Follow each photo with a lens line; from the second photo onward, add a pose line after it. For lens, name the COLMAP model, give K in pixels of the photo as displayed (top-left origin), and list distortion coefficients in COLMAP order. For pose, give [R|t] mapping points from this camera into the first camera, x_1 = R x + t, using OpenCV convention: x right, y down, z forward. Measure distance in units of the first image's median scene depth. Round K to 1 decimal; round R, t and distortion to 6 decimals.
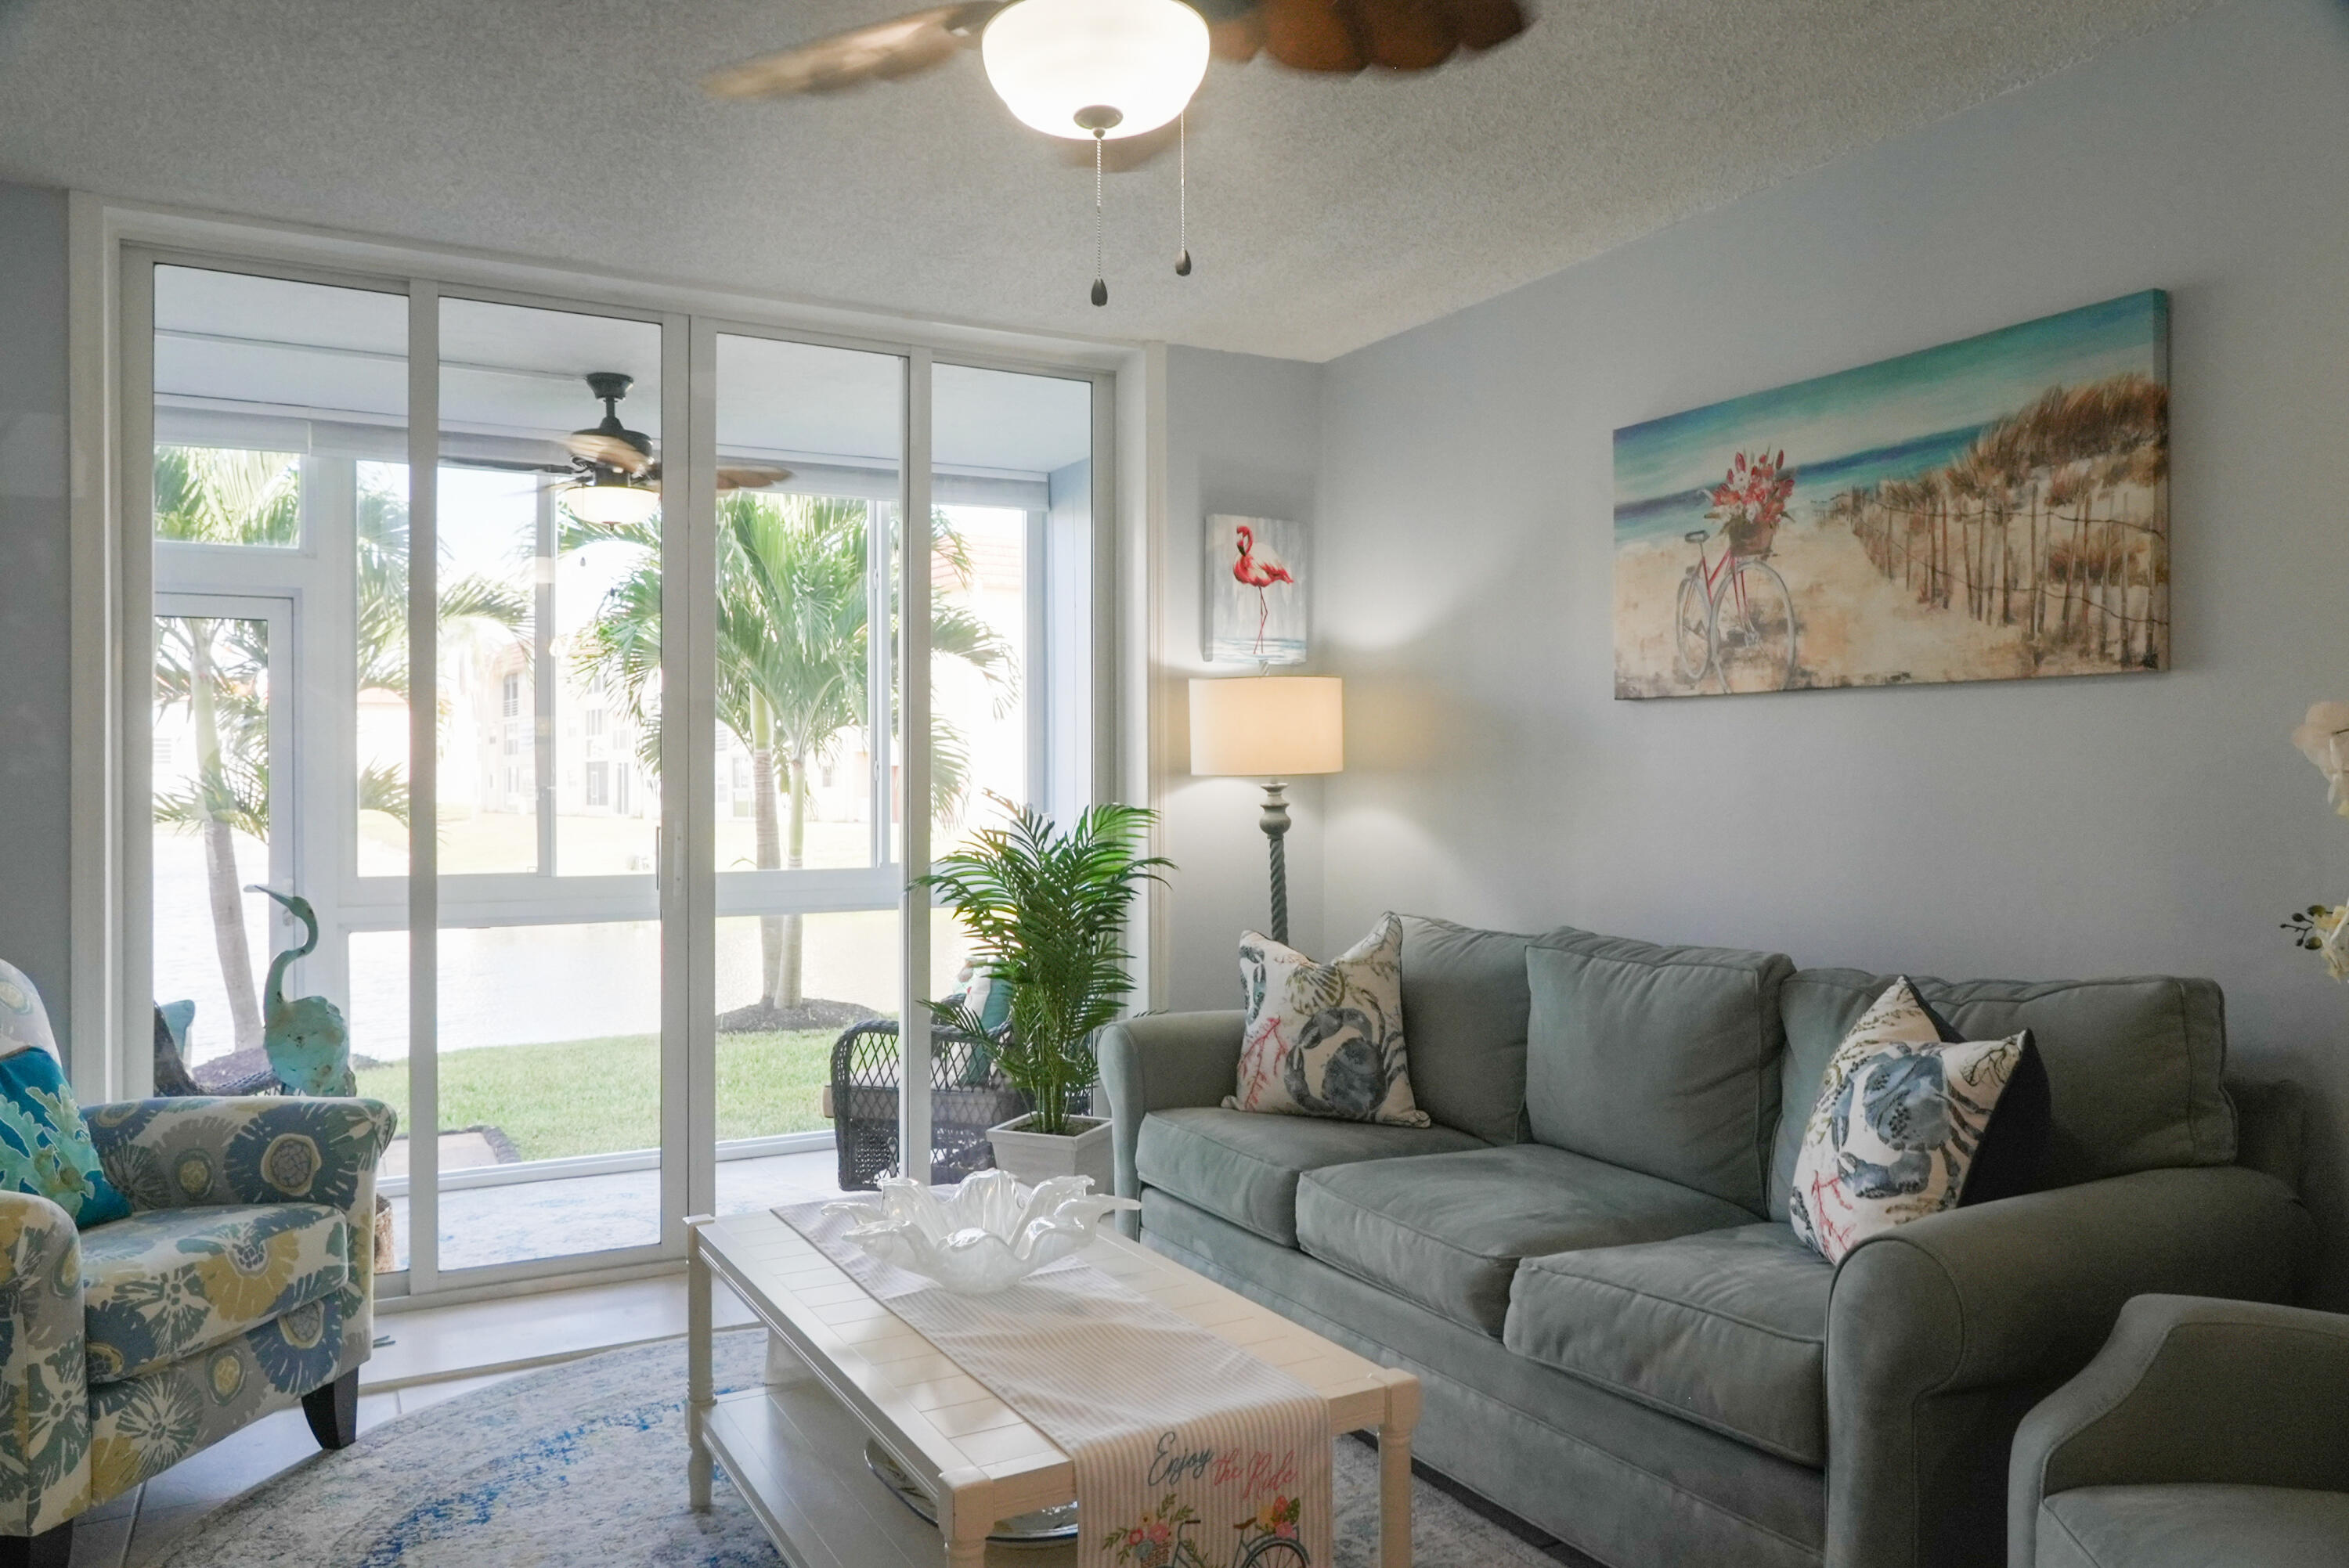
lens RADIAL K [[1609.3, 0, 1175.3], [0, 1609.3, 787.5], [0, 0, 1]] dist [-0.026120, 0.019201]
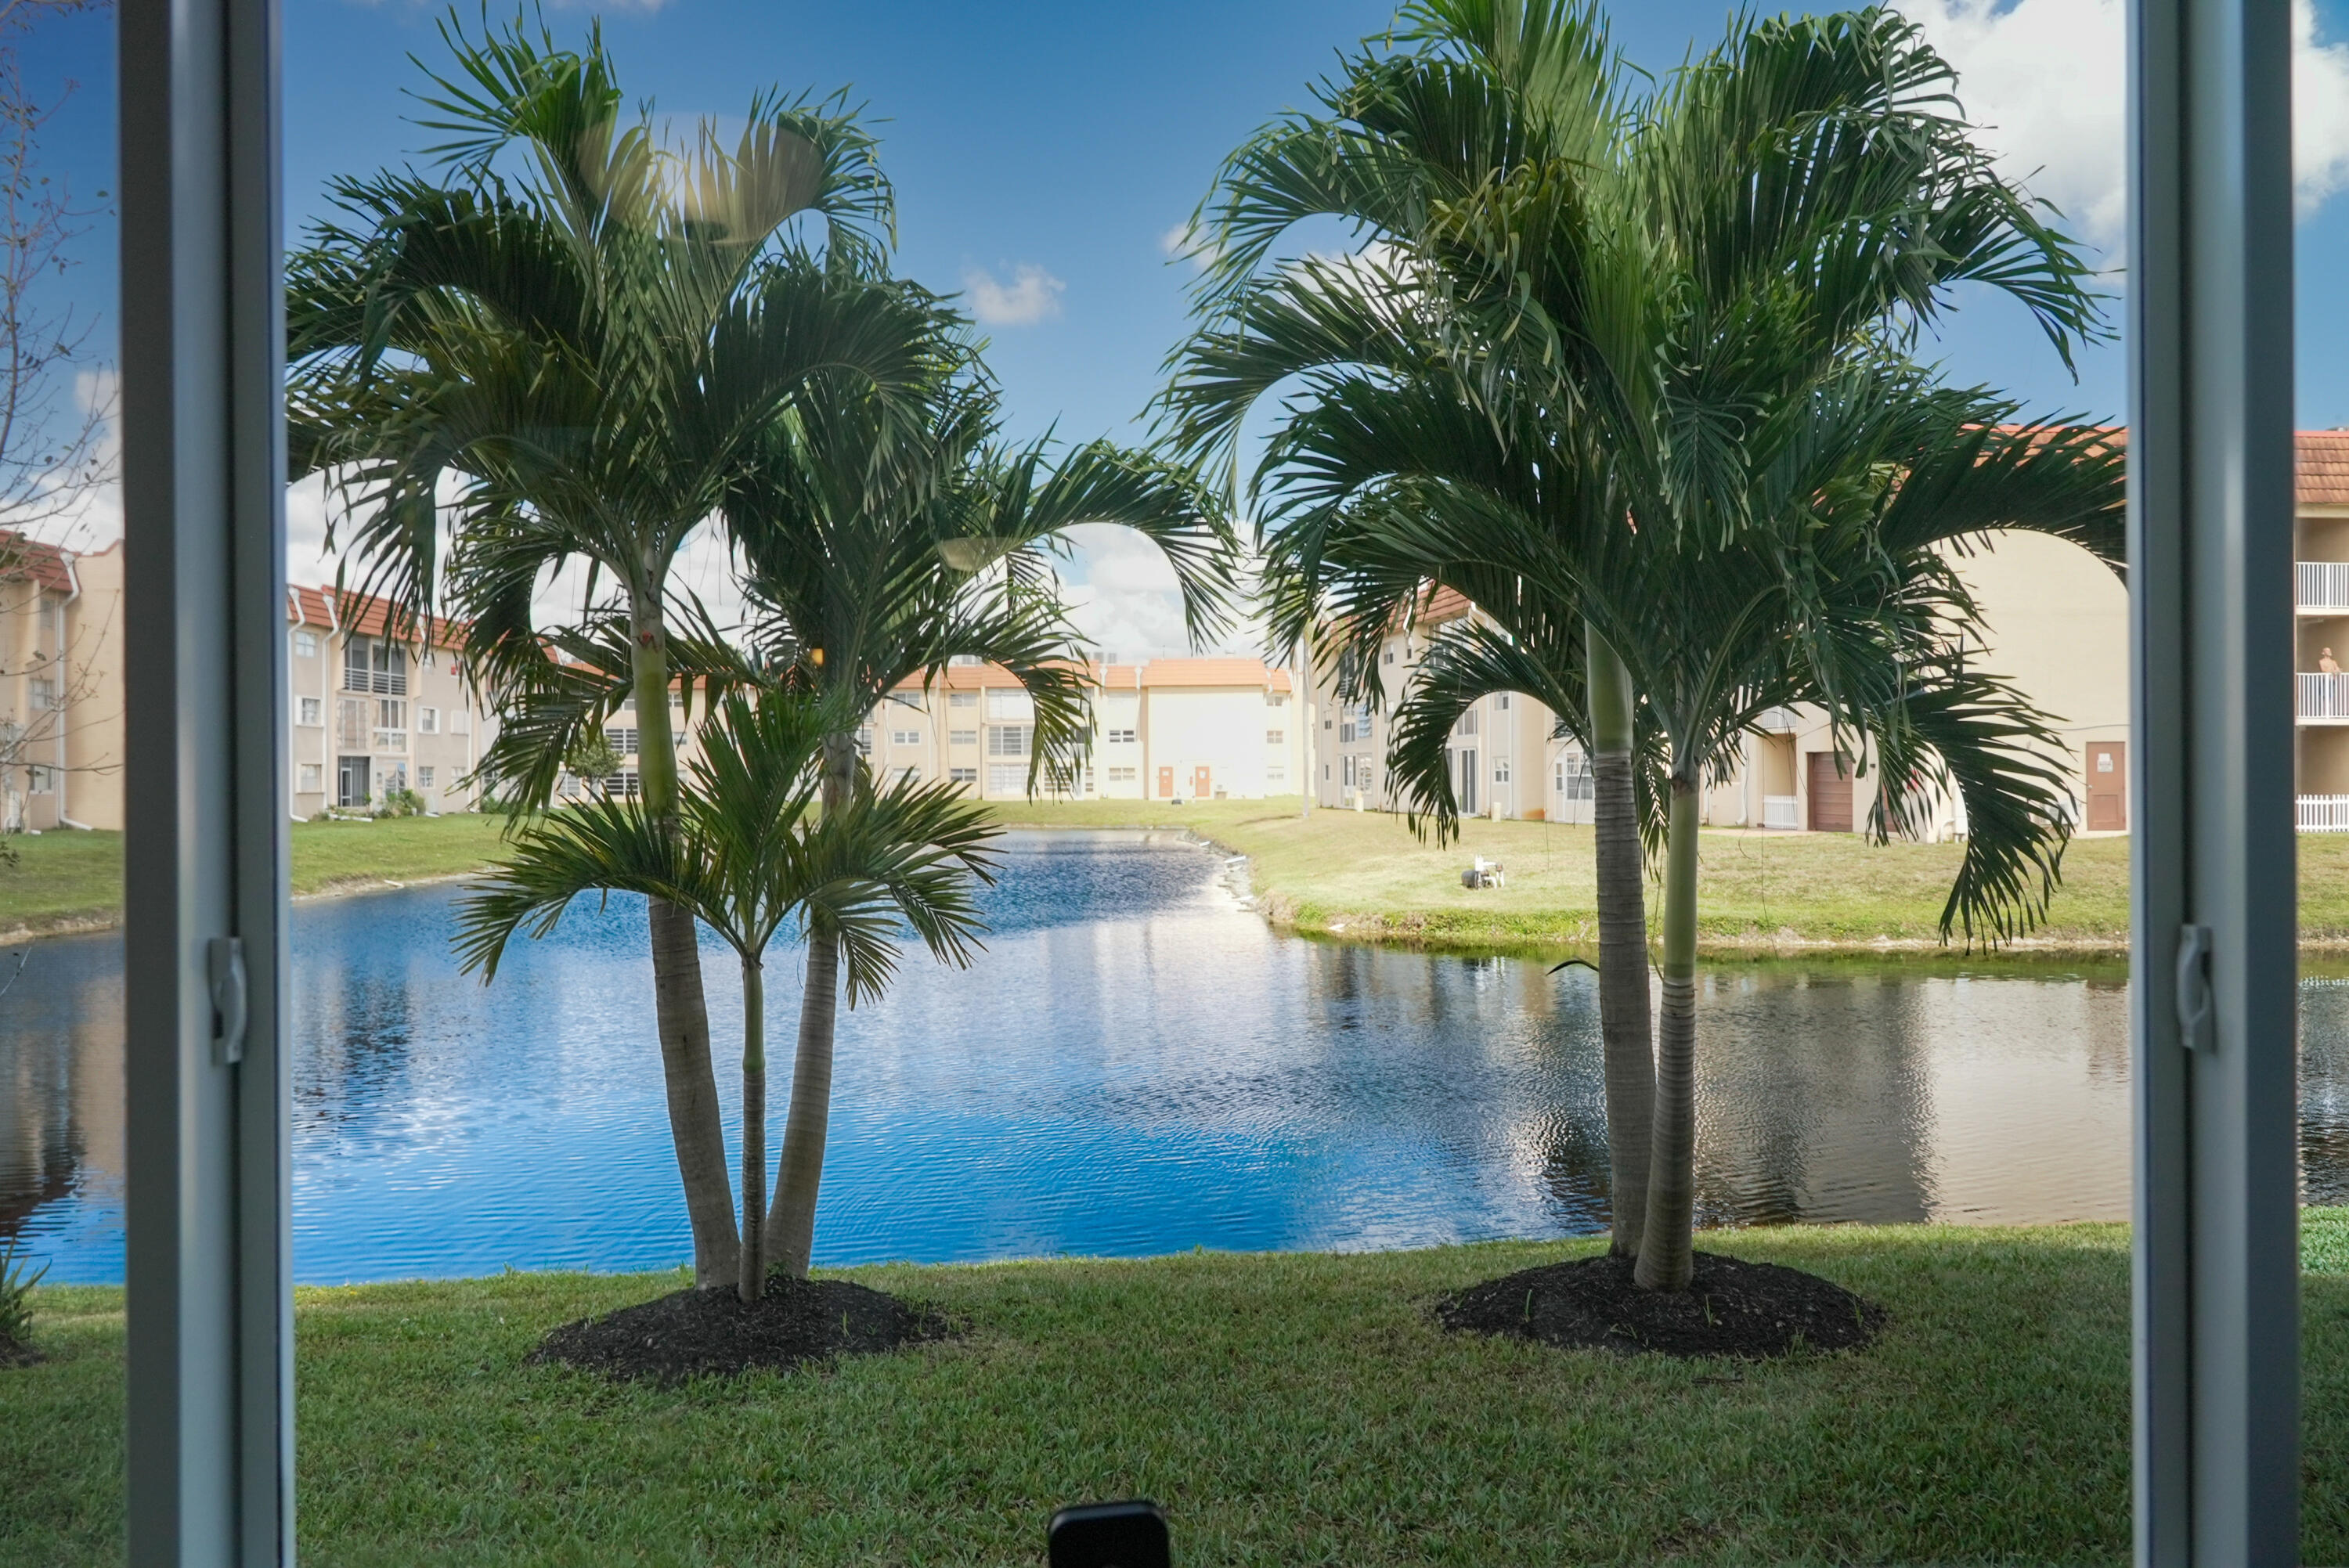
lens RADIAL K [[1912.6, 0, 1189.7], [0, 1912.6, 783.7], [0, 0, 1]] dist [0.004852, 0.012345]
pose [[0.884462, -0.002629, -0.466605, -0.354841], [0.005181, 0.999978, 0.004185, -0.065924], [0.466584, -0.006119, 0.884456, 1.544295]]
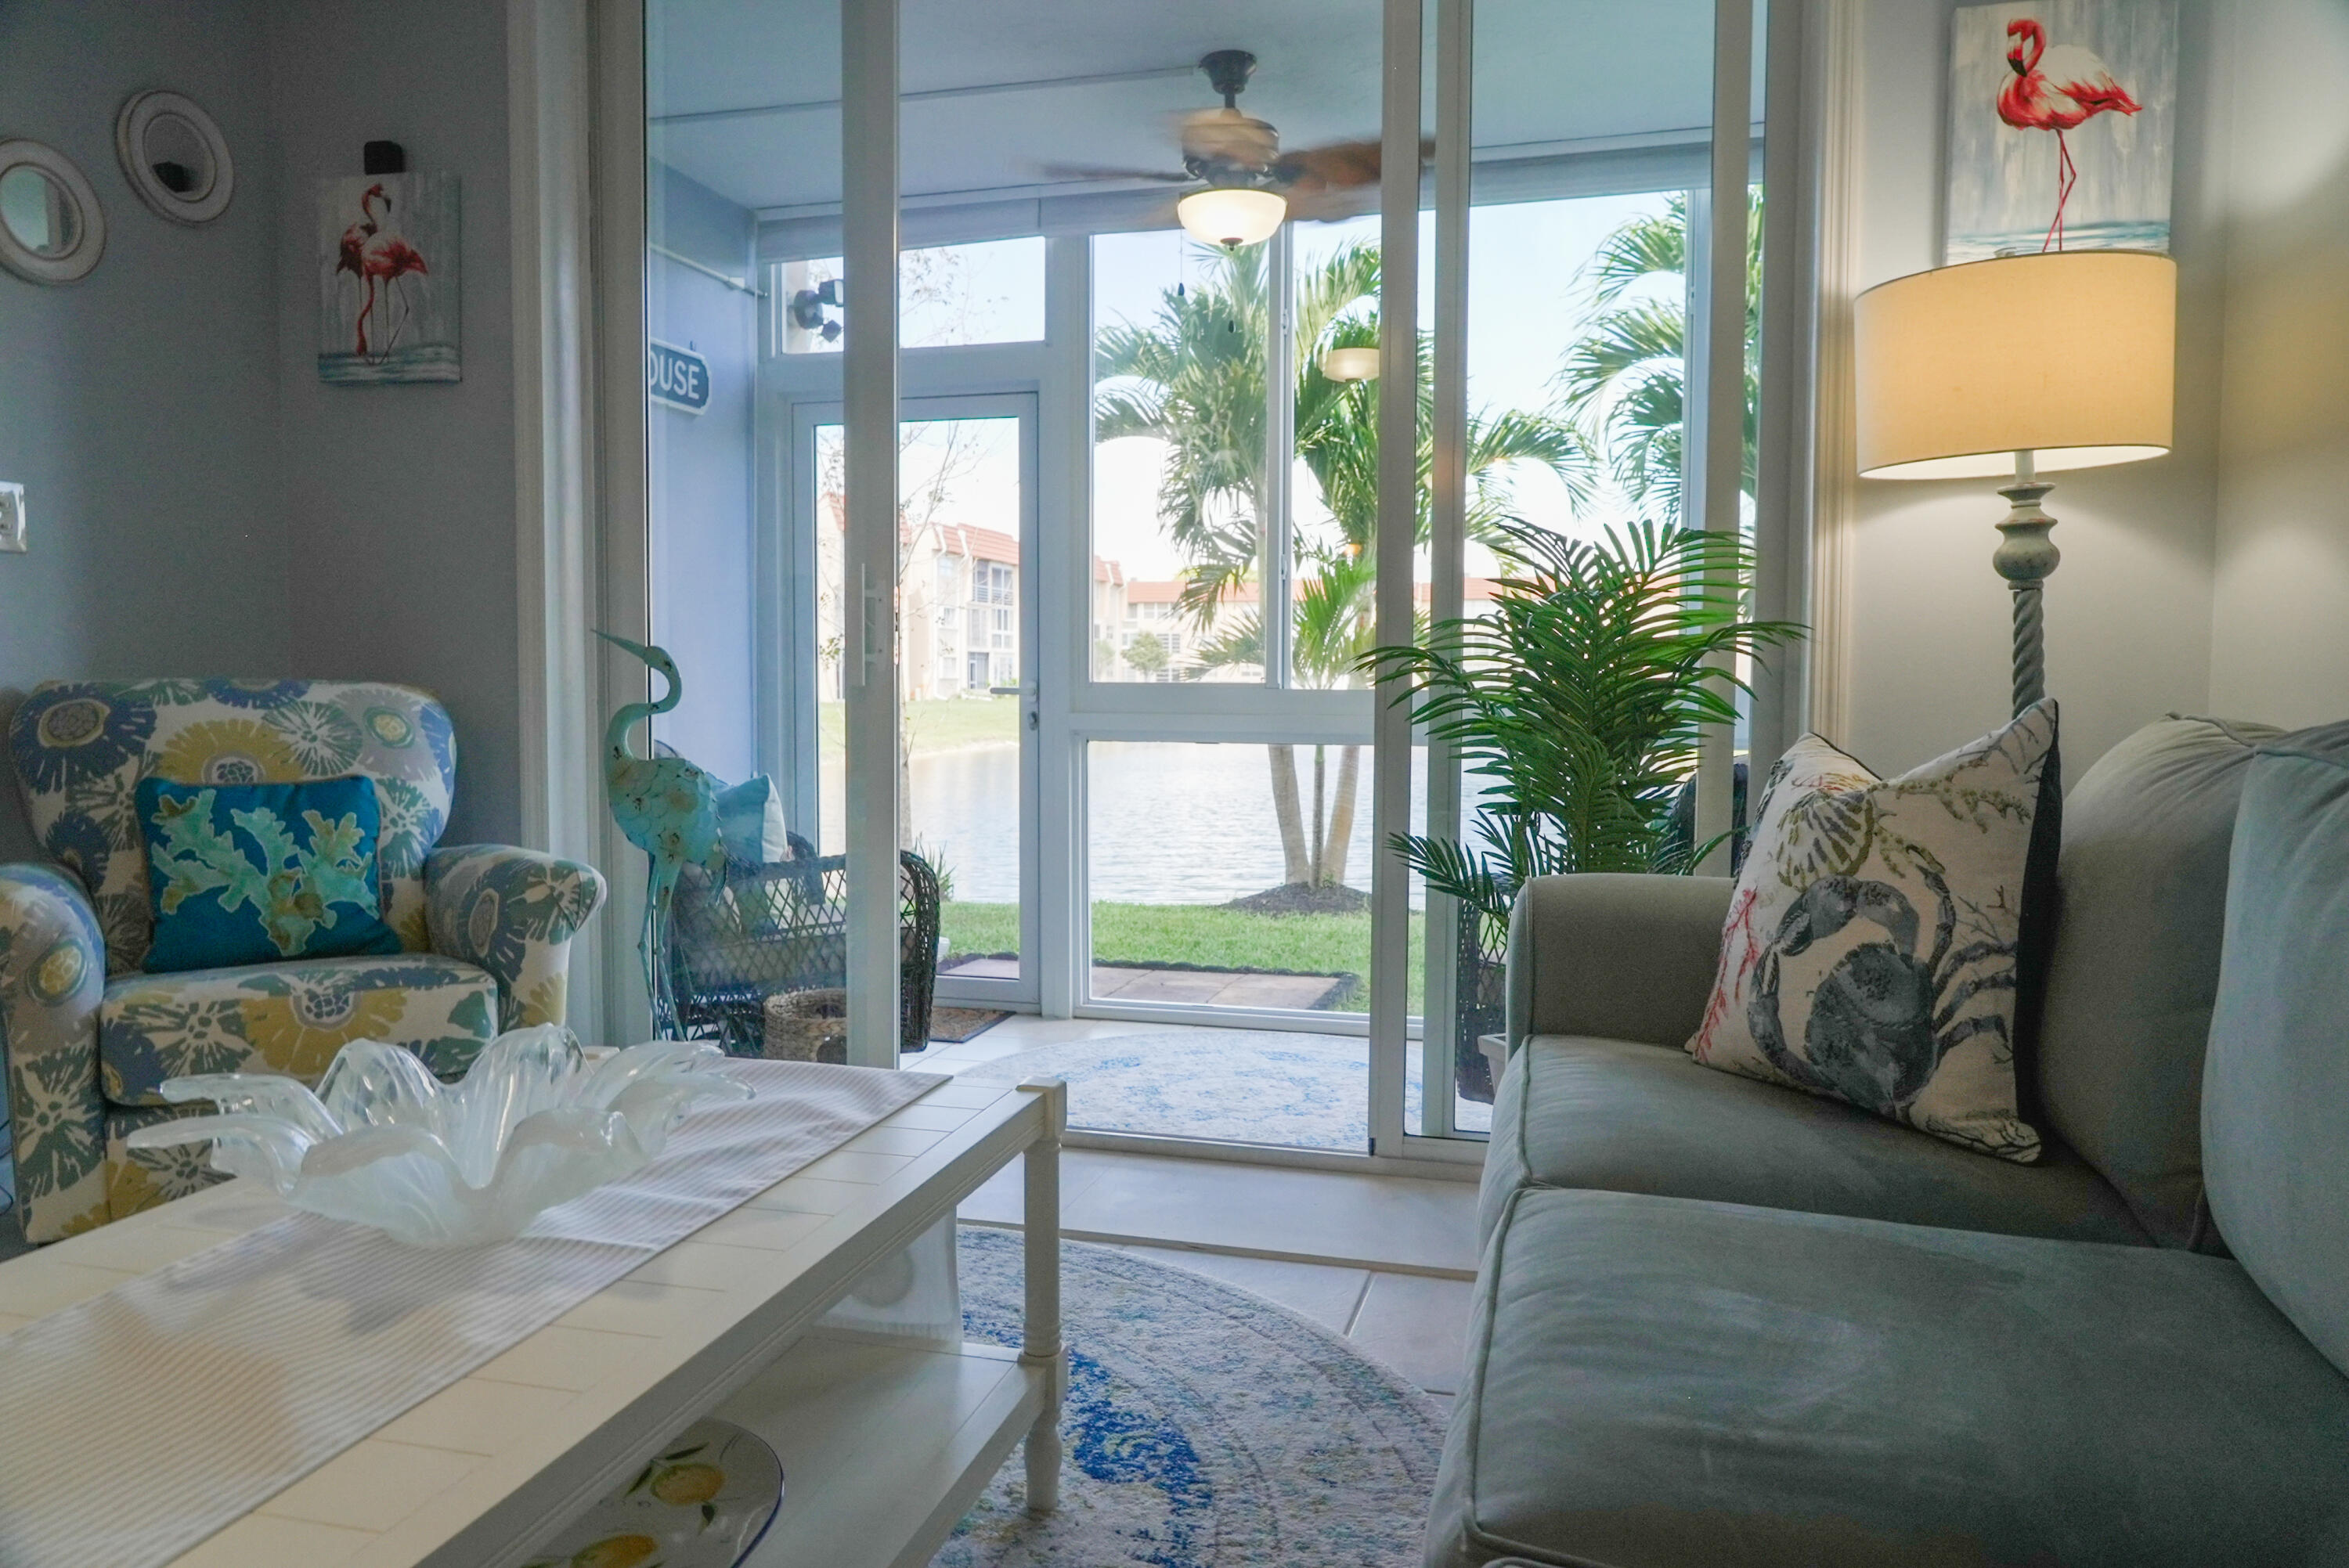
lens RADIAL K [[1609.3, 0, 1178.6], [0, 1609.3, 763.2], [0, 0, 1]] dist [-0.026120, 0.019201]
pose [[0.717399, 0.044105, -0.695265, 0.332098], [-0.007191, 0.998410, 0.055916, 0.089557], [0.696626, -0.035114, 0.716575, 0.600071]]
